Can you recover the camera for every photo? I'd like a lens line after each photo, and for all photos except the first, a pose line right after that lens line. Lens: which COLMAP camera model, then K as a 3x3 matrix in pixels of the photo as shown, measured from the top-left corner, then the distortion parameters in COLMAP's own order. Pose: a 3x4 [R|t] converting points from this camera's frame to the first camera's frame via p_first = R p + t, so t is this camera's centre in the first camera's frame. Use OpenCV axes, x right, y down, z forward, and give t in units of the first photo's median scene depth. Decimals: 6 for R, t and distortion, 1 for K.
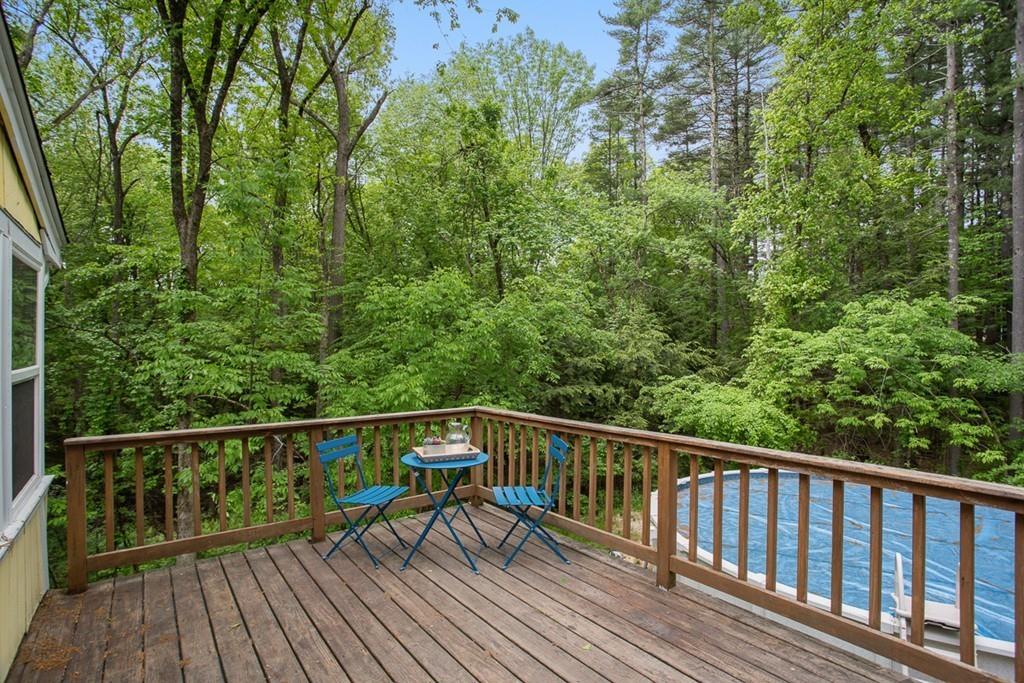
lens RADIAL K [[502.4, 0, 512.0], [0, 502.4, 341.5], [0, 0, 1]] dist [-0.002817, -0.000444]
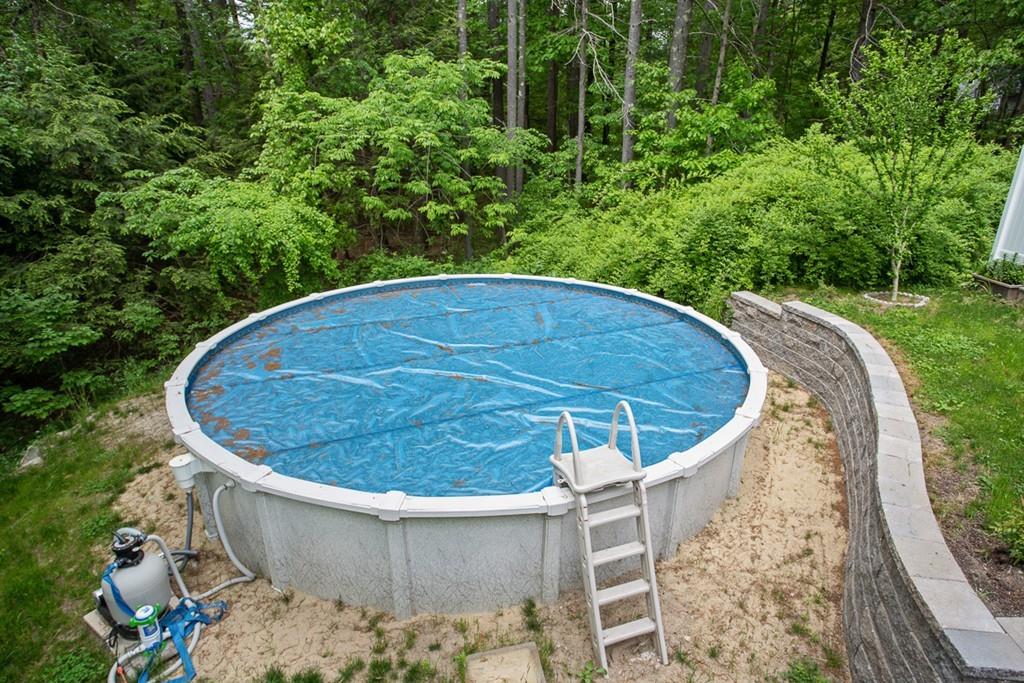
lens RADIAL K [[588.4, 0, 528.5], [0, 588.4, 342.6], [0, 0, 1]] dist [-0.055730, 0.033440]
pose [[0.635083, -0.272585, 0.722749, 0.040049], [-0.007222, 0.933530, 0.358428, 0.006513], [-0.772410, -0.232851, 0.590900, 0.156875]]
